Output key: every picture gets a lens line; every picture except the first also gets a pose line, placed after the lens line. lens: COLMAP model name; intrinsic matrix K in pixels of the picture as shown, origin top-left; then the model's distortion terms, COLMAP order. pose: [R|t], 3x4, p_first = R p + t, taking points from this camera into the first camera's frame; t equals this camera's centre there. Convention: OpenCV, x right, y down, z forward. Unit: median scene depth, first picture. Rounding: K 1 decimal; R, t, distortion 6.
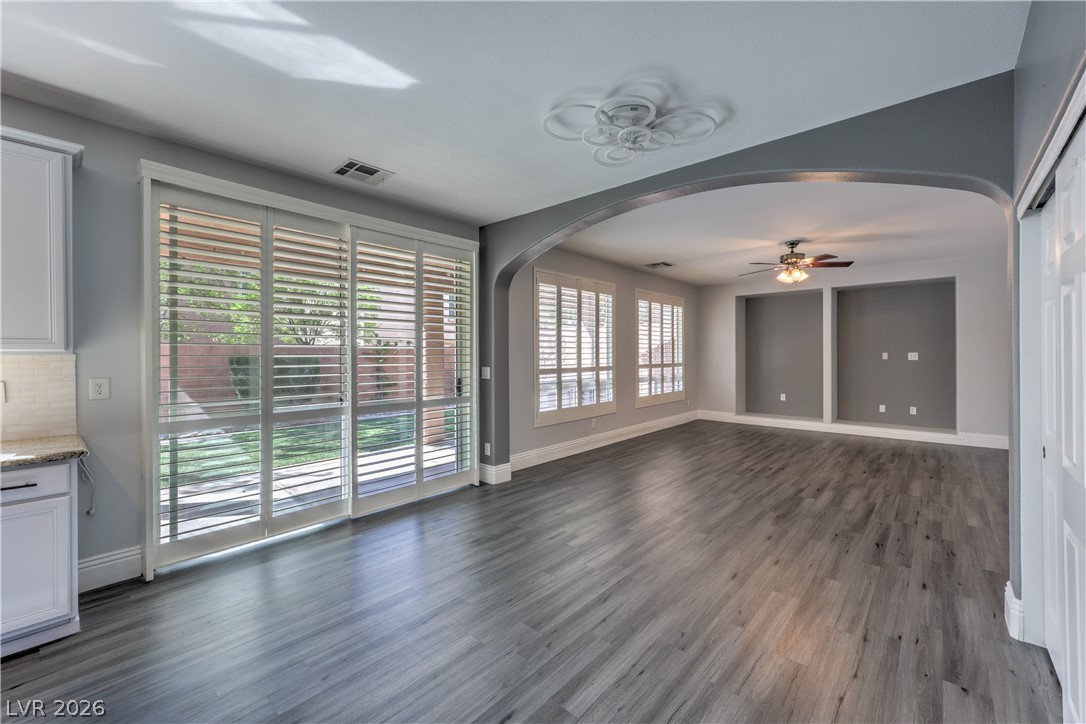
lens RADIAL K [[439.8, 0, 547.5], [0, 439.8, 358.2], [0, 0, 1]] dist [0.000674, -0.000003]
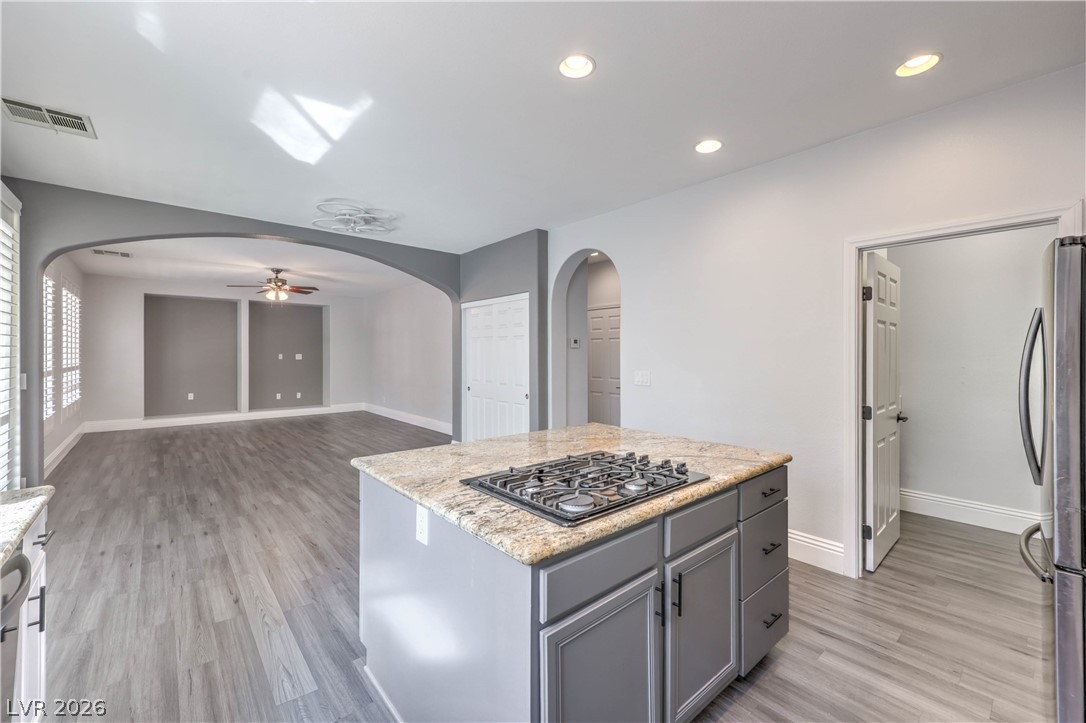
lens RADIAL K [[439.8, 0, 548.9], [0, 439.8, 356.6], [0, 0, 1]] dist [0.000674, -0.000003]
pose [[0.138754, 0.001180, 0.990326, -0.471690], [0.010570, 0.999941, -0.002673, 0.007302], [-0.990270, 0.010839, 0.138734, 0.007197]]
